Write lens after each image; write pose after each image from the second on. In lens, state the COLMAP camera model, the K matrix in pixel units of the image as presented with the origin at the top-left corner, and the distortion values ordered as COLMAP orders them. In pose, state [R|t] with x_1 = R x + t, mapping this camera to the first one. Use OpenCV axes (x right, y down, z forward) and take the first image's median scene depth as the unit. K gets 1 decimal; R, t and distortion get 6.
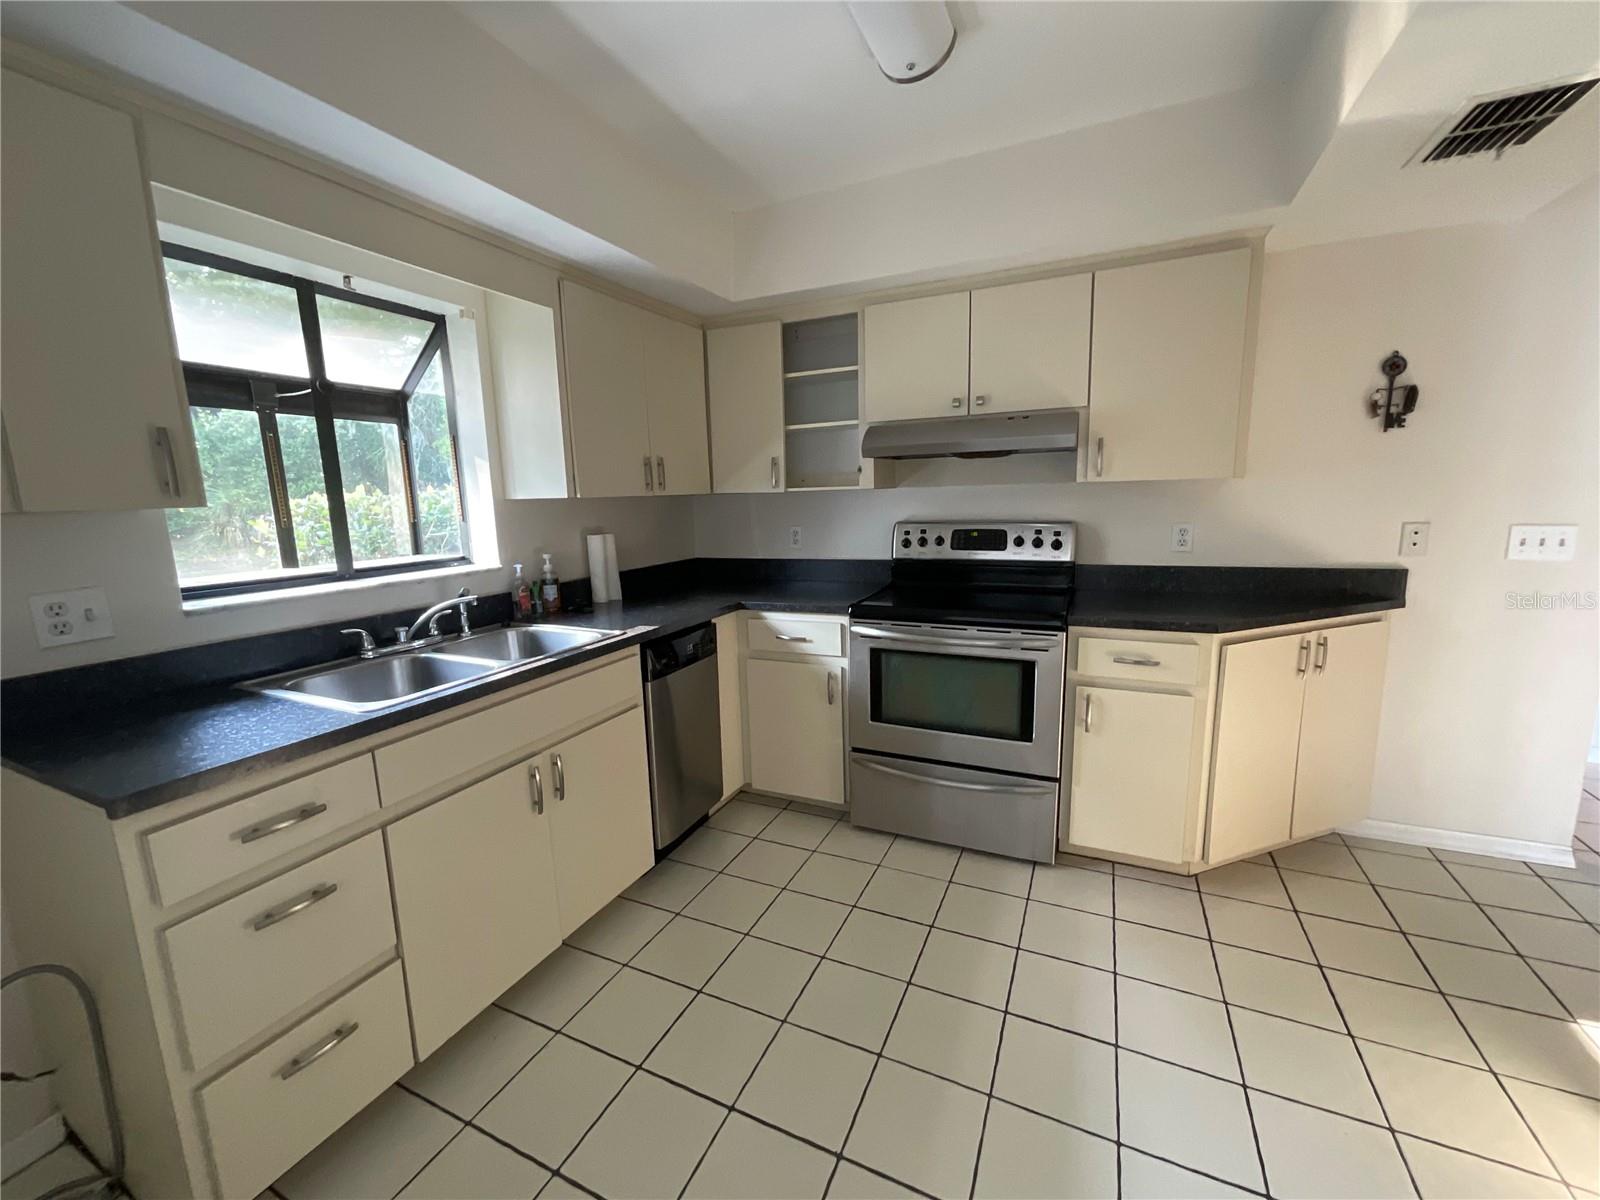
lens RADIAL K [[642.2, 0, 800.0], [0, 642.2, 600.0], [0, 0, 1]] dist [-0.000135, -0.000180]
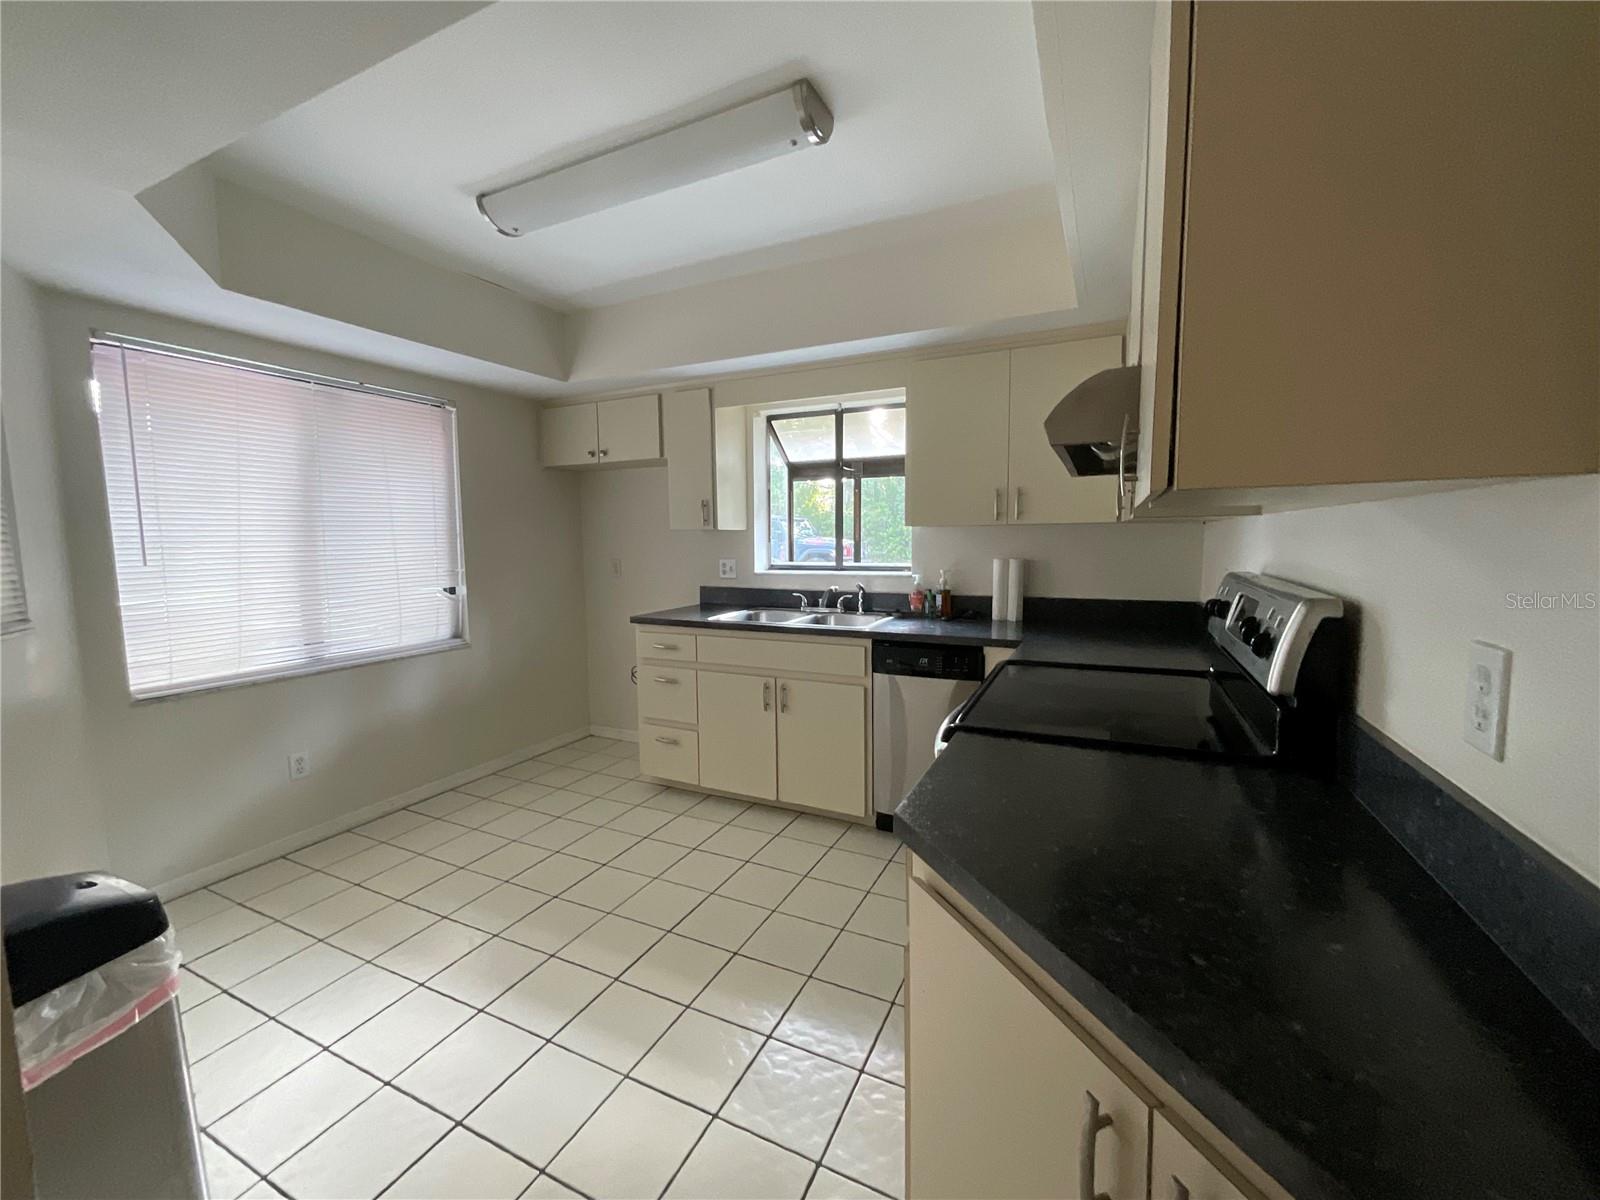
lens RADIAL K [[673.5, 0, 800.0], [0, 673.5, 600.0], [0, 0, 1]] dist [-0.000318, 0.000114]
pose [[-0.019798, 0.116345, -0.993012, 1.150376], [-0.155662, 0.980736, 0.118010, -0.155334], [0.987612, 0.156910, -0.001306, 0.906894]]
